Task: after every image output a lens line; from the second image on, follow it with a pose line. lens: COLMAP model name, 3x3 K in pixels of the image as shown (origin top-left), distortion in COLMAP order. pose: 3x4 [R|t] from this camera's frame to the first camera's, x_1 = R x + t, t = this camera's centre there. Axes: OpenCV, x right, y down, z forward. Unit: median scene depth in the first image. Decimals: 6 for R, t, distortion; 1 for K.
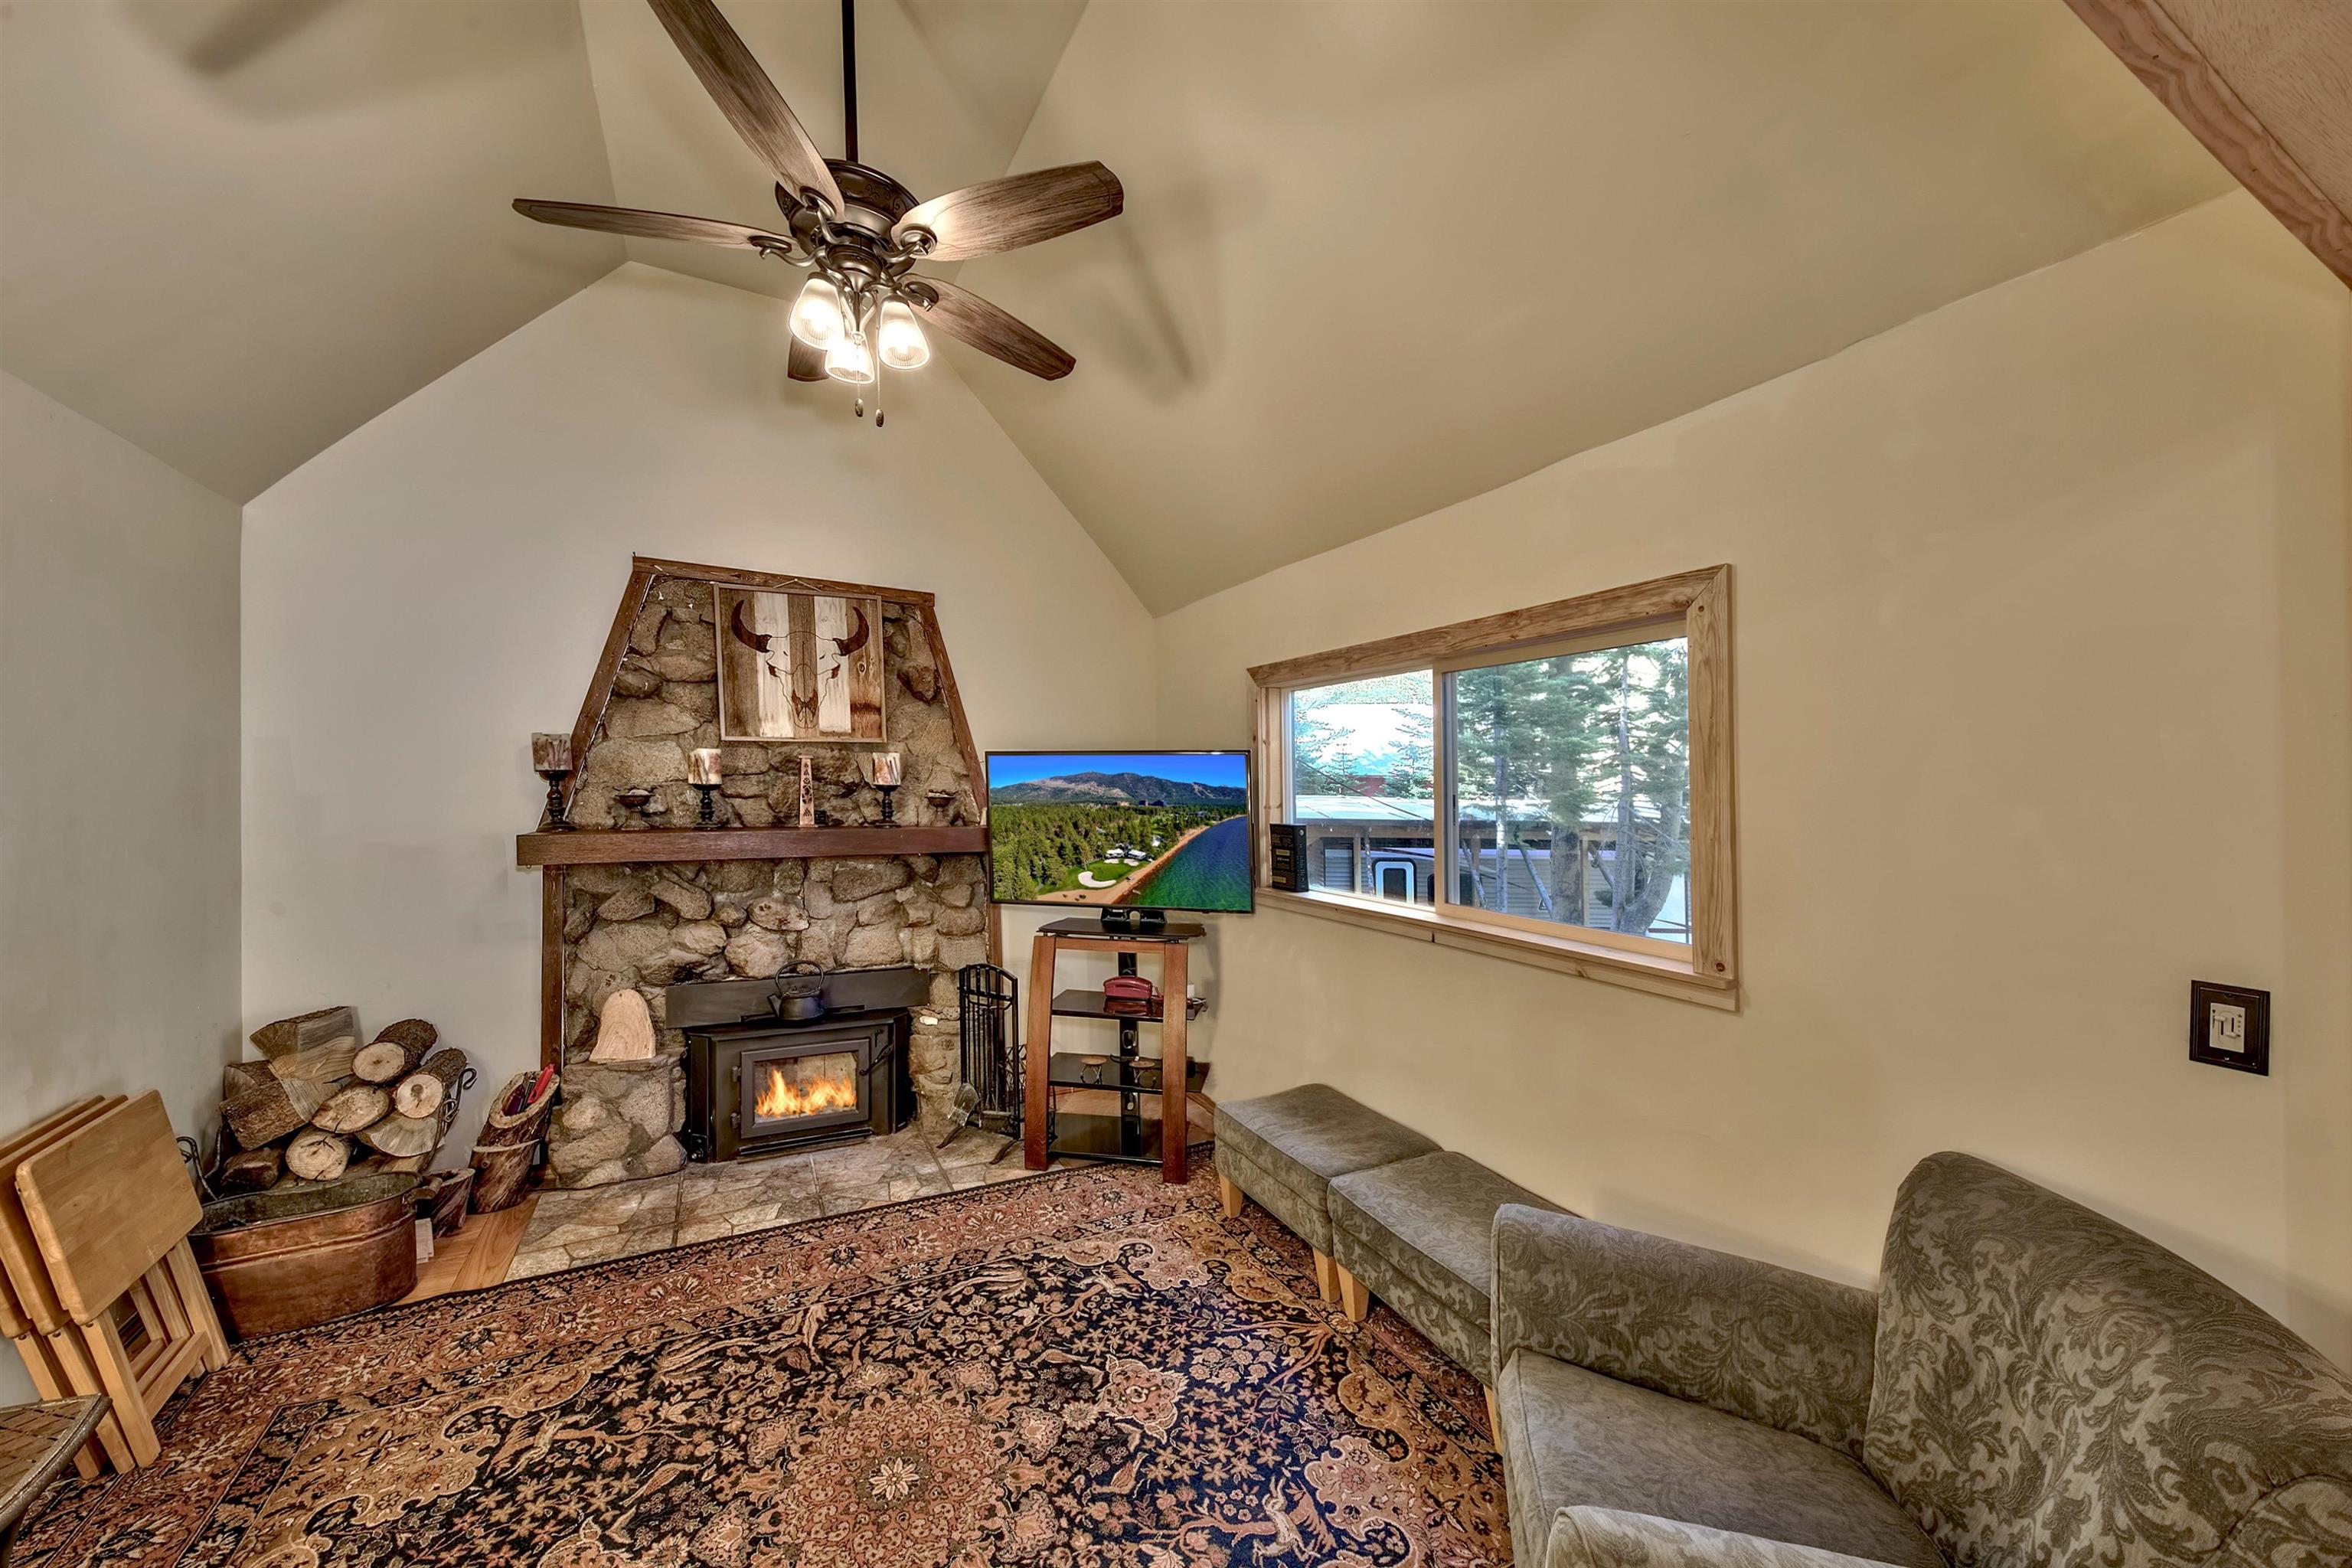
lens RADIAL K [[847.4, 0, 1174.0], [0, 847.4, 822.8], [0, 0, 1]] dist [0.015270, -0.008357]
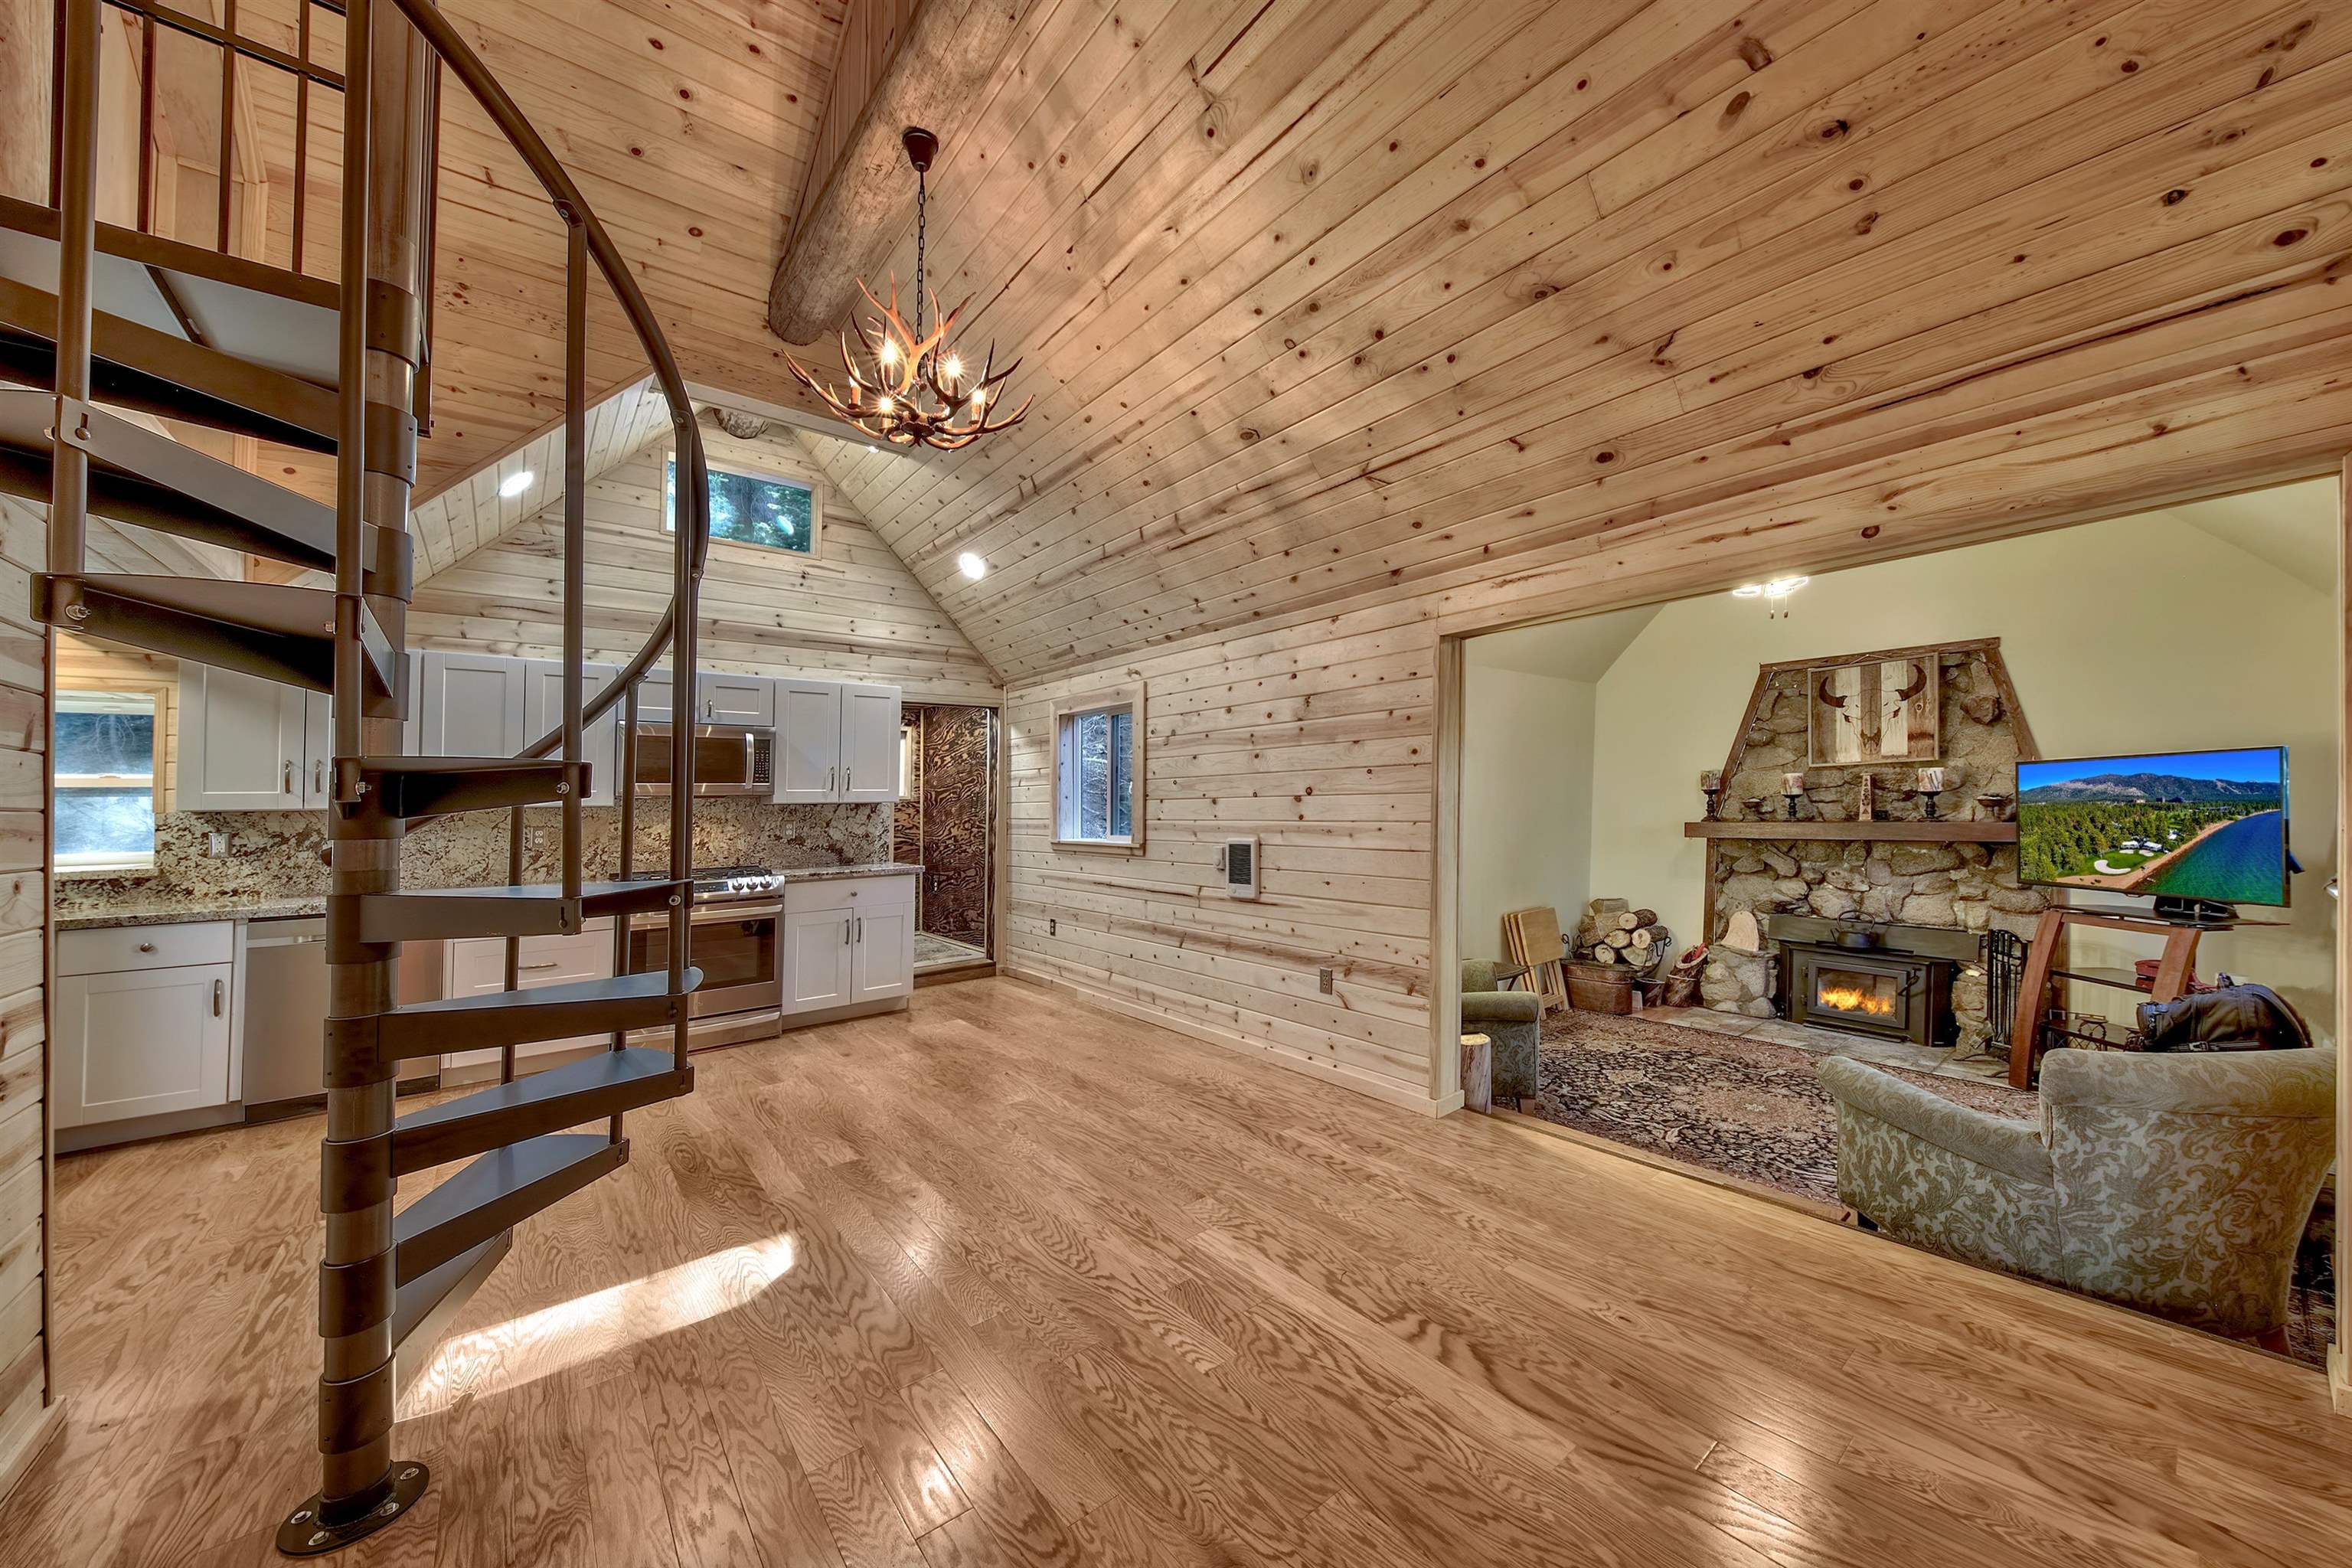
lens RADIAL K [[847.4, 0, 1174.0], [0, 847.4, 822.8], [0, 0, 1]] dist [0.015270, -0.008357]
pose [[0.190781, 0.003012, -0.981628, 0.814853], [-0.024689, 0.999694, -0.001731, 0.040629], [0.981322, 0.024566, 0.190797, -0.480045]]
